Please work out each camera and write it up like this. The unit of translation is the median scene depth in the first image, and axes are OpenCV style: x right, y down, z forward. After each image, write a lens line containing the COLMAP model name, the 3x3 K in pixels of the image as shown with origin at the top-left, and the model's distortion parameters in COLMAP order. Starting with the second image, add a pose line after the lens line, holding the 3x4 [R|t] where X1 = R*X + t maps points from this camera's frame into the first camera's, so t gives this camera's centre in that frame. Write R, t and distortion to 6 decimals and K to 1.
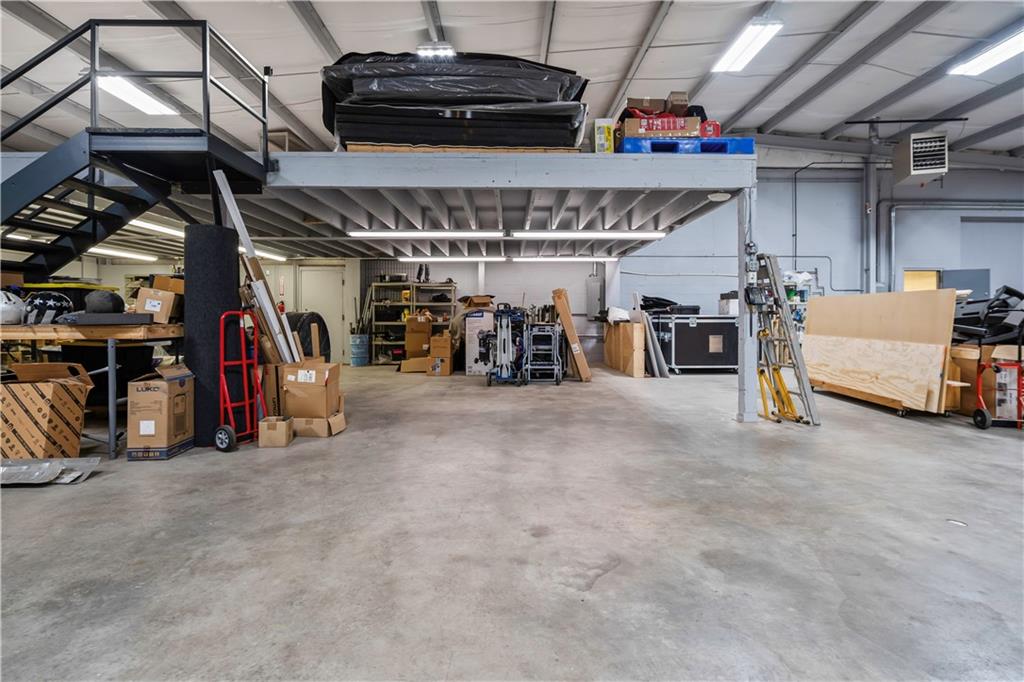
lens RADIAL K [[475.0, 0, 513.8], [0, 475.0, 318.1], [0, 0, 1]] dist [-0.002142, 0.000571]
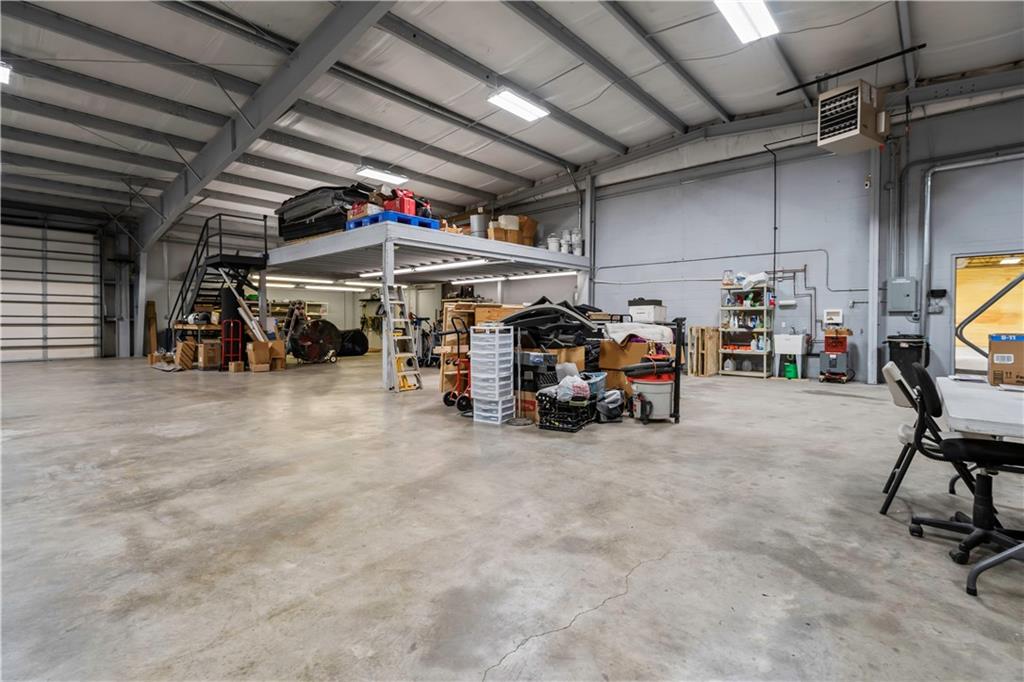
lens RADIAL K [[467.9, 0, 516.4], [0, 467.9, 335.3], [0, 0, 1]] dist [-0.002234, 0.000538]
pose [[0.738769, 0.023032, -0.673566, 1.000912], [-0.004733, 0.999569, 0.028988, -0.004739], [0.673943, -0.018227, 0.738559, 0.069377]]
